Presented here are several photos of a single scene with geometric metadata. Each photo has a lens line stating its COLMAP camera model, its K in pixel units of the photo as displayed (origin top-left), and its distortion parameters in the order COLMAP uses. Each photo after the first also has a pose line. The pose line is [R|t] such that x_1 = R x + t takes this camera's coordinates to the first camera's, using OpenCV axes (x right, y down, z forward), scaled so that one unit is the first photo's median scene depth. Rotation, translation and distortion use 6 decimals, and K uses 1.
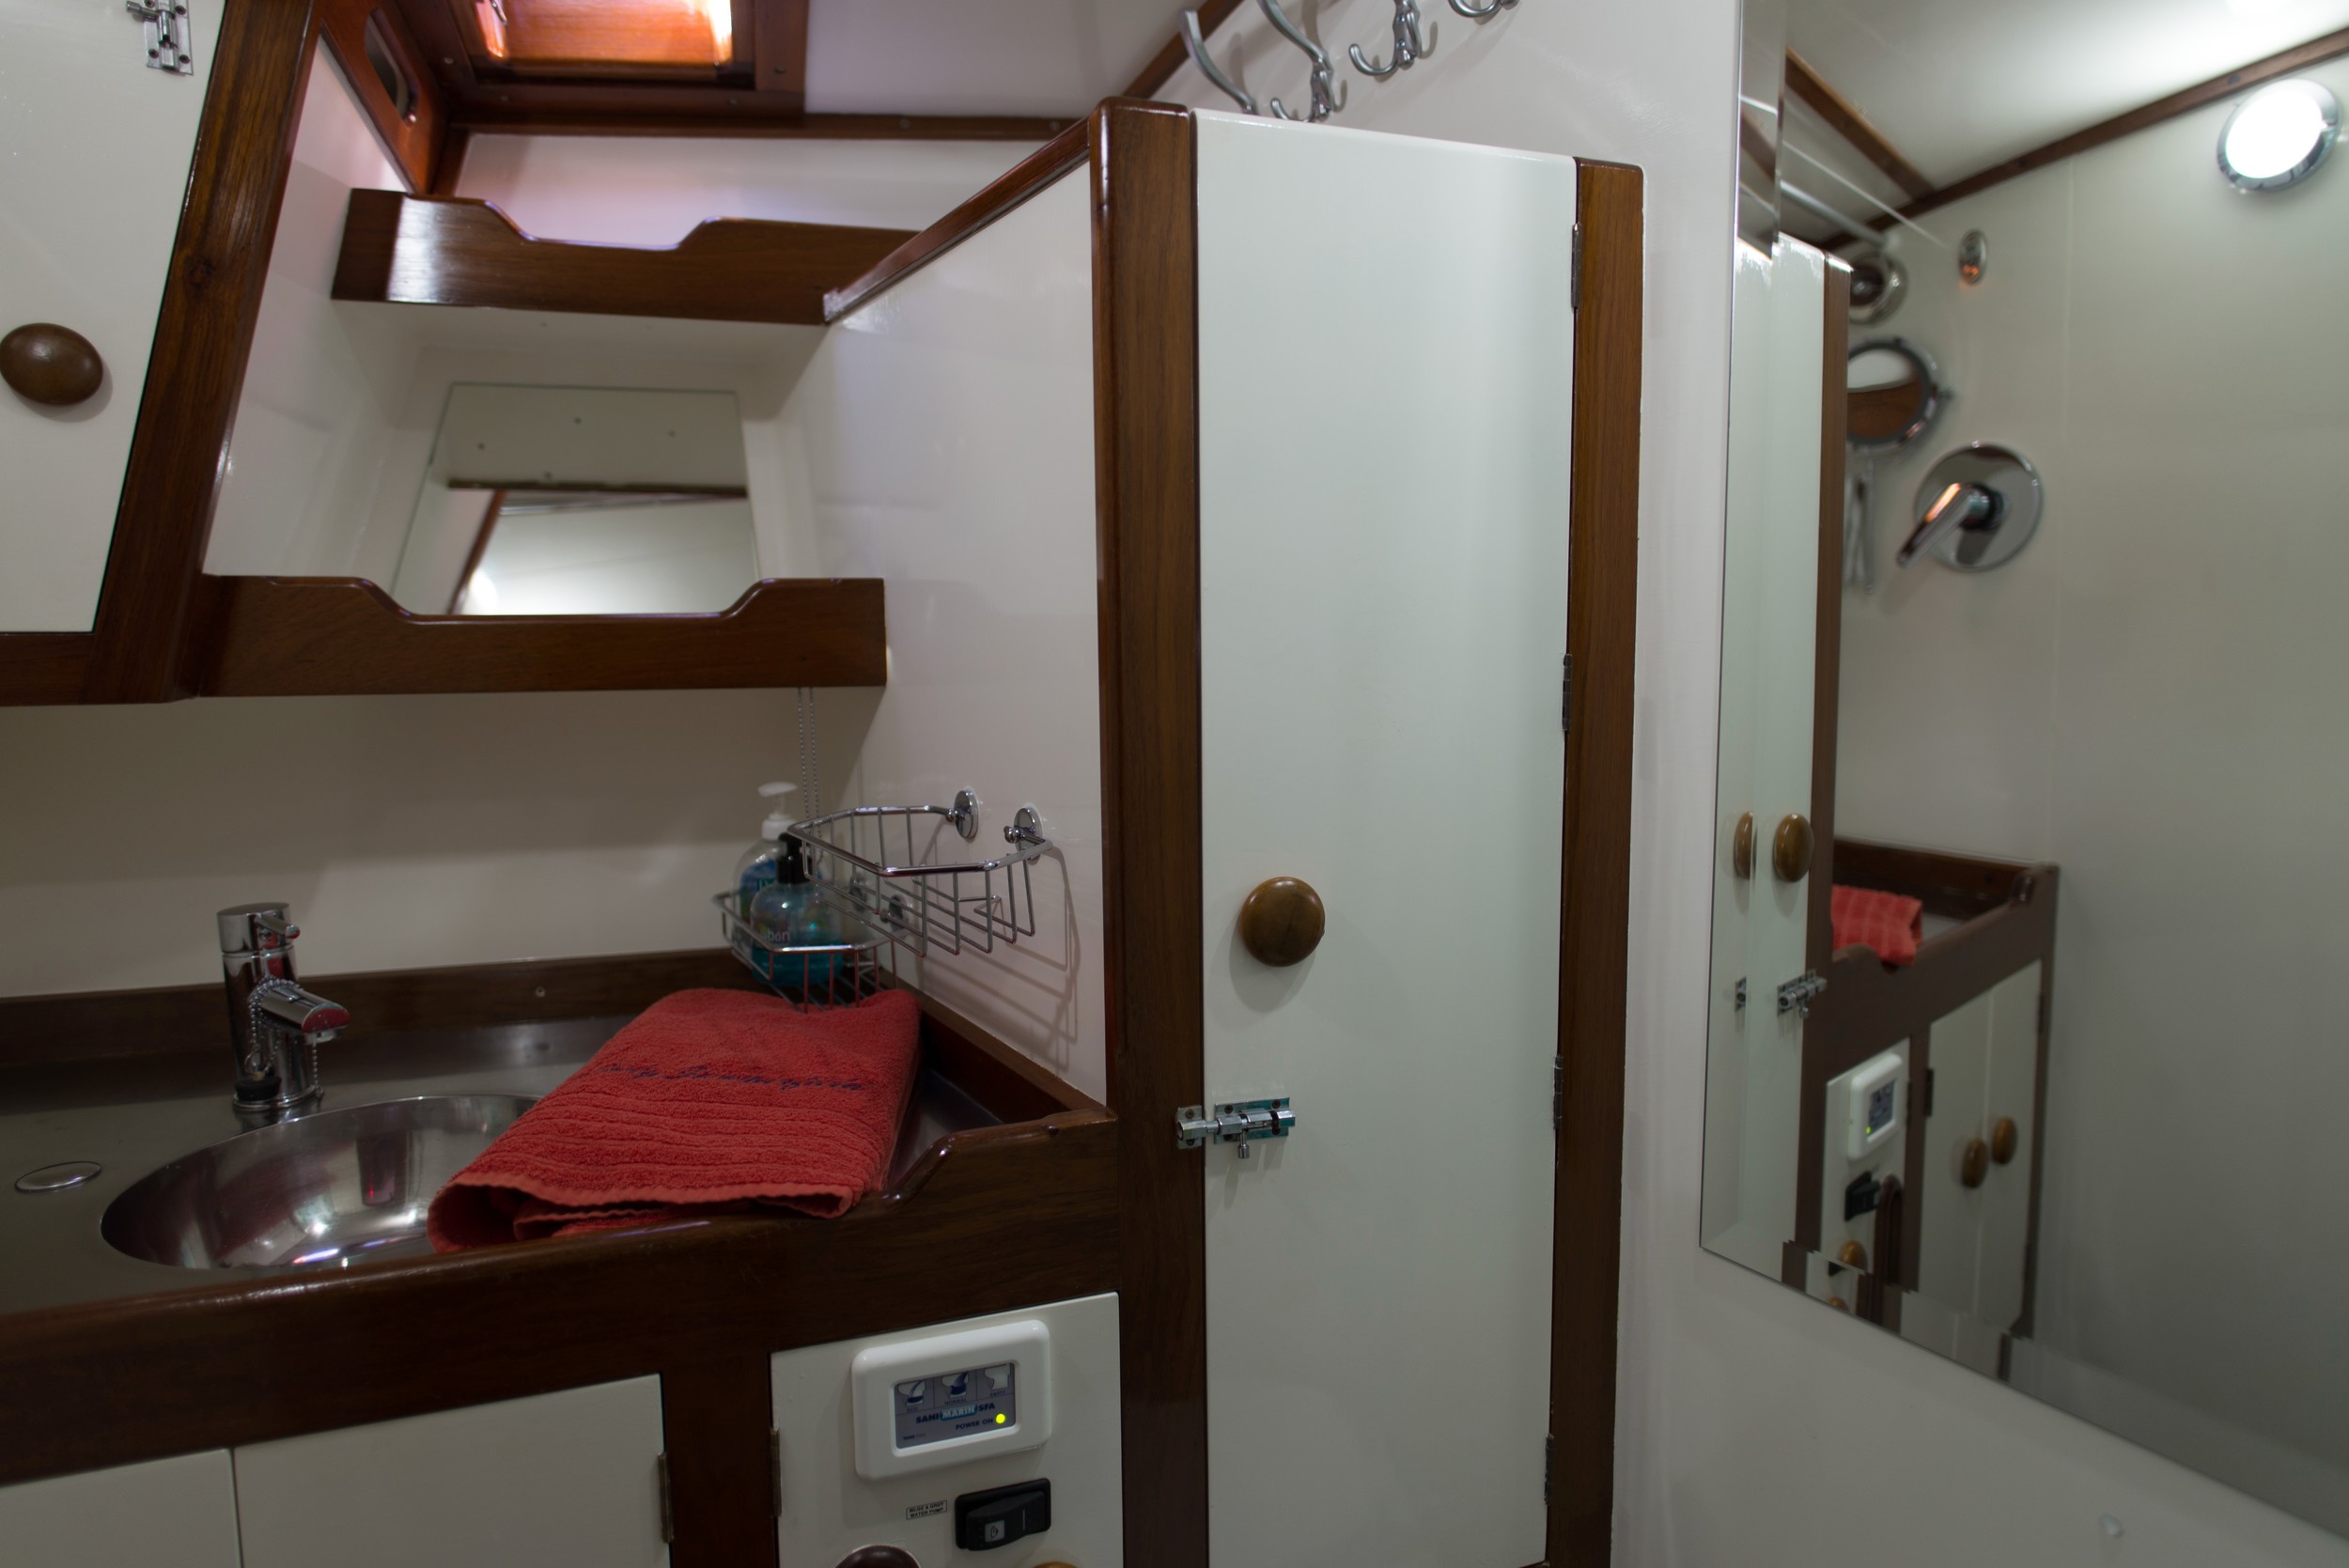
lens RADIAL K [[1354.9, 0, 1172.4], [0, 1354.9, 779.5], [0, 0, 1]] dist [-0.008195, 0.000057]
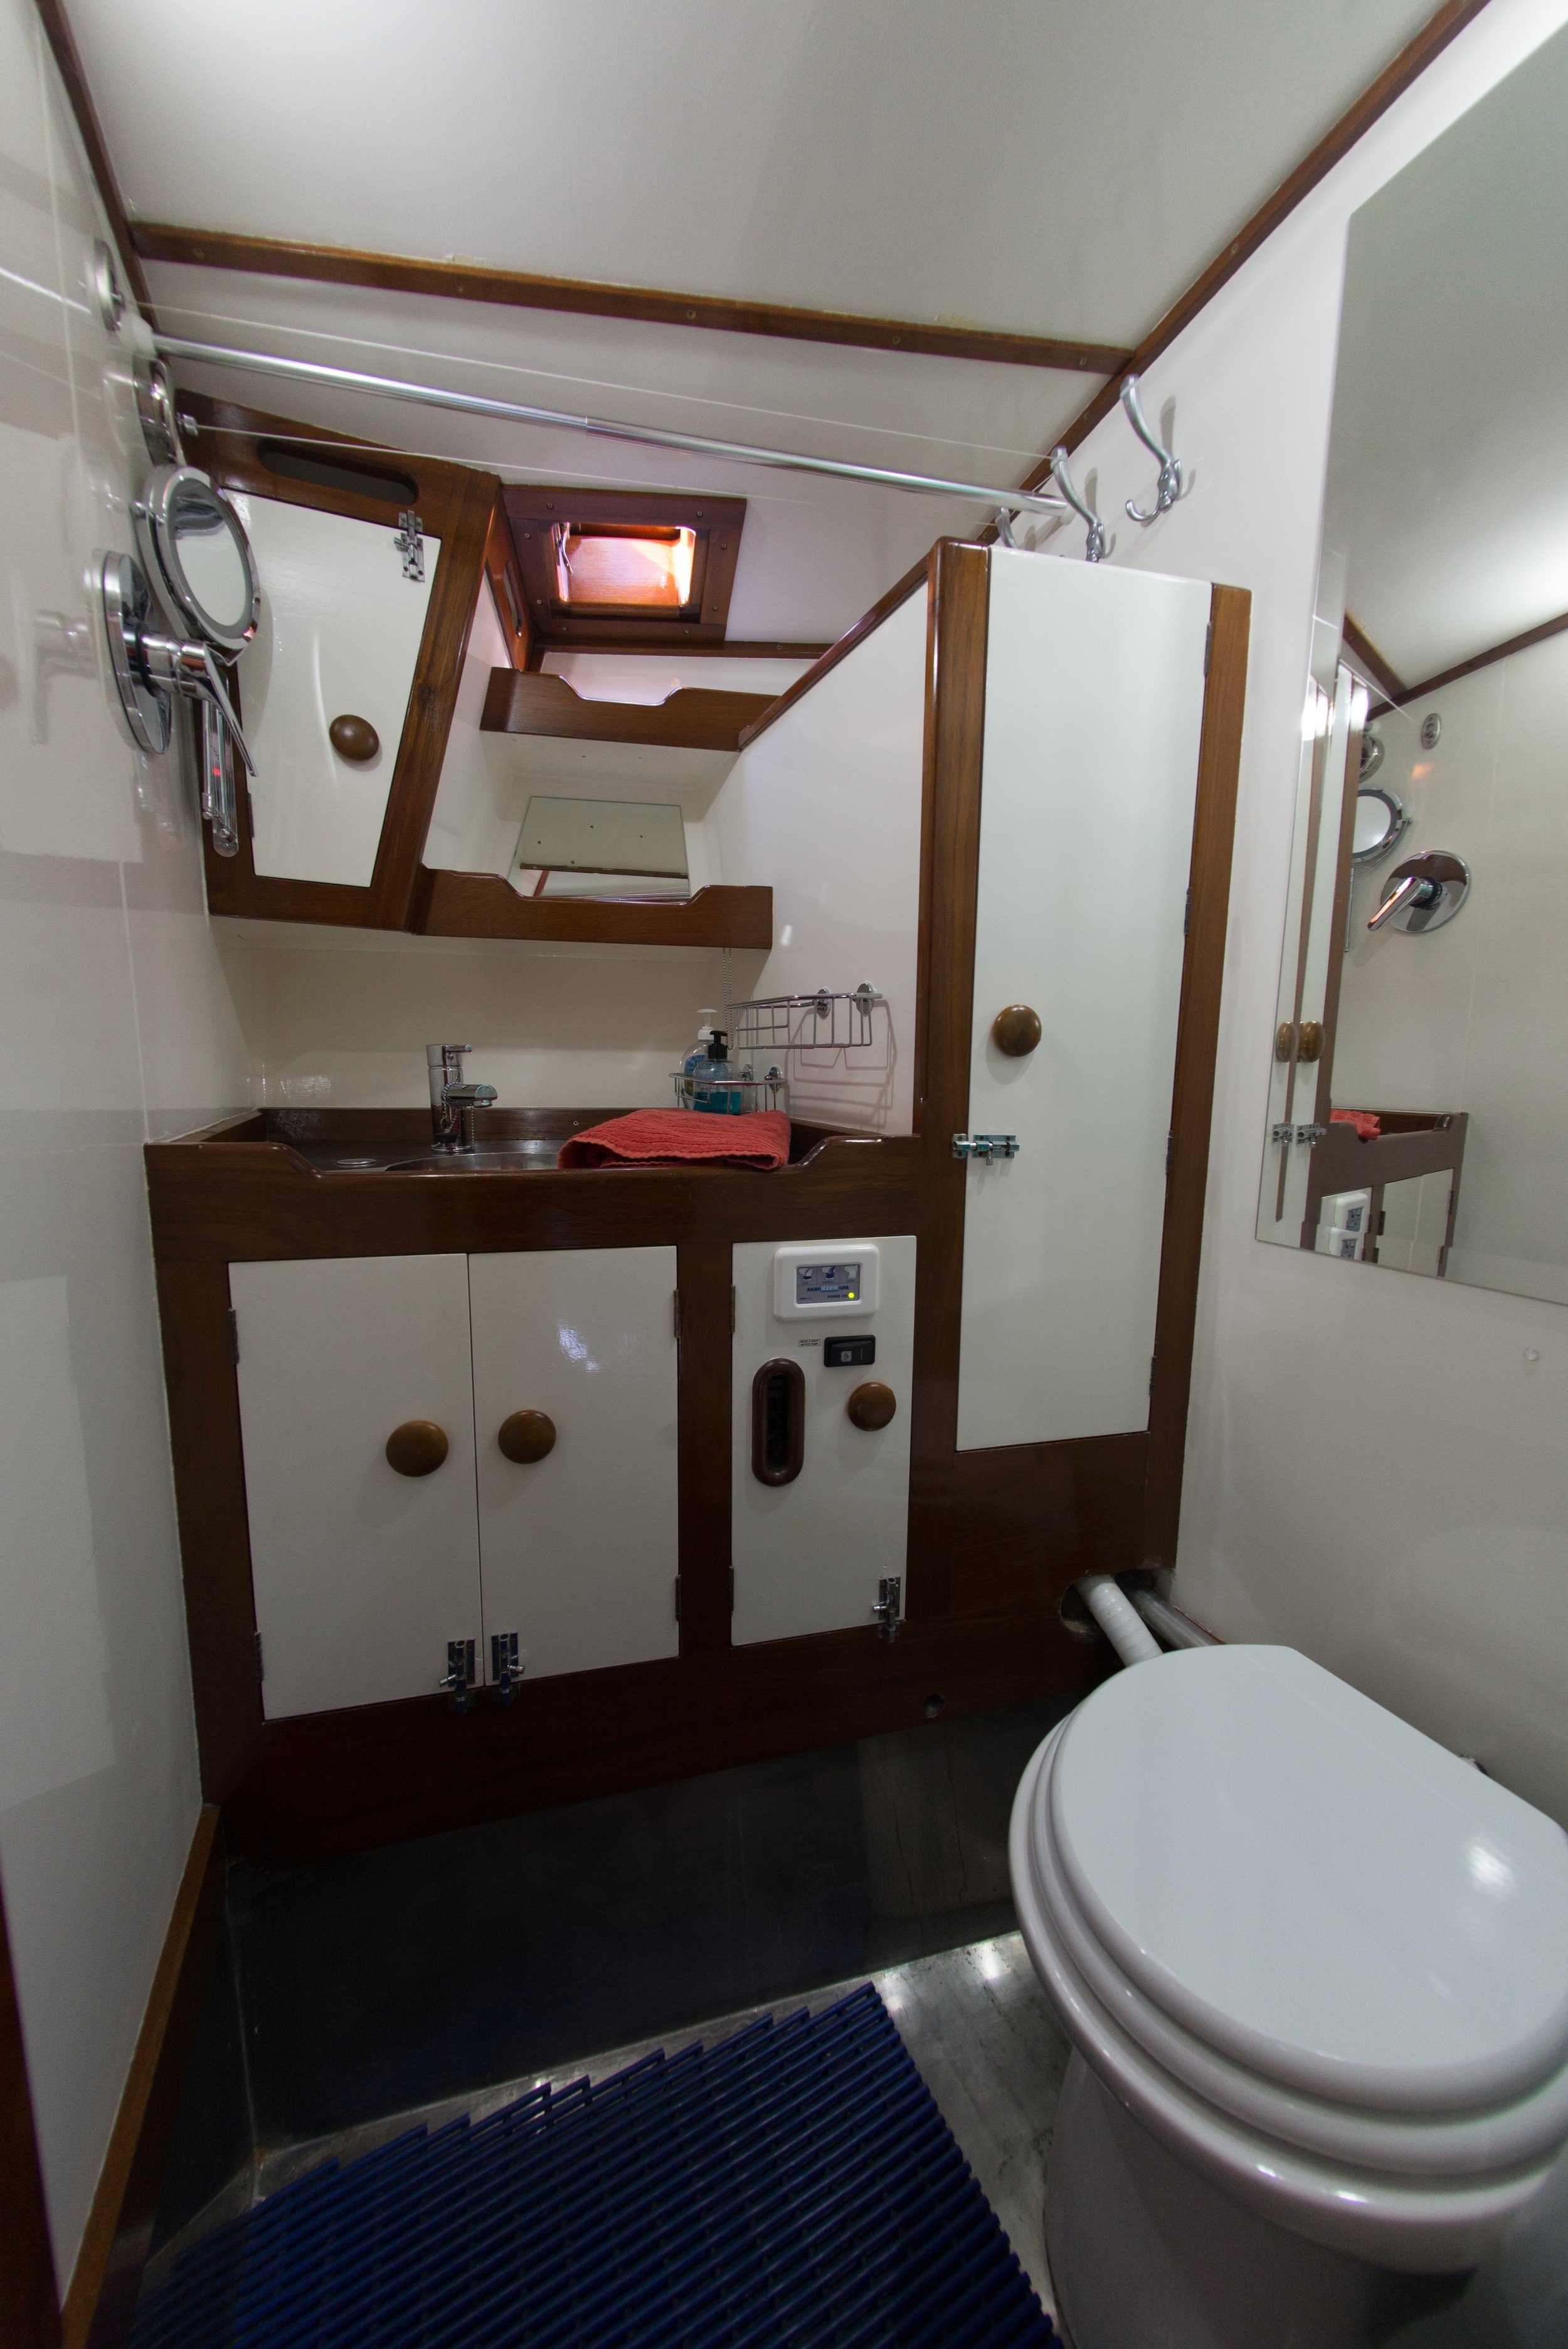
lens RADIAL K [[796.4, 0, 783.1], [0, 796.4, 1170.0], [0, 0, 1]] dist [0.001130, 0.000293]
pose [[0.993803, 0.032405, -0.106324, -0.094085], [-0.029241, 0.999086, 0.031183, 0.234224], [0.107237, -0.027881, 0.993842, -0.059124]]
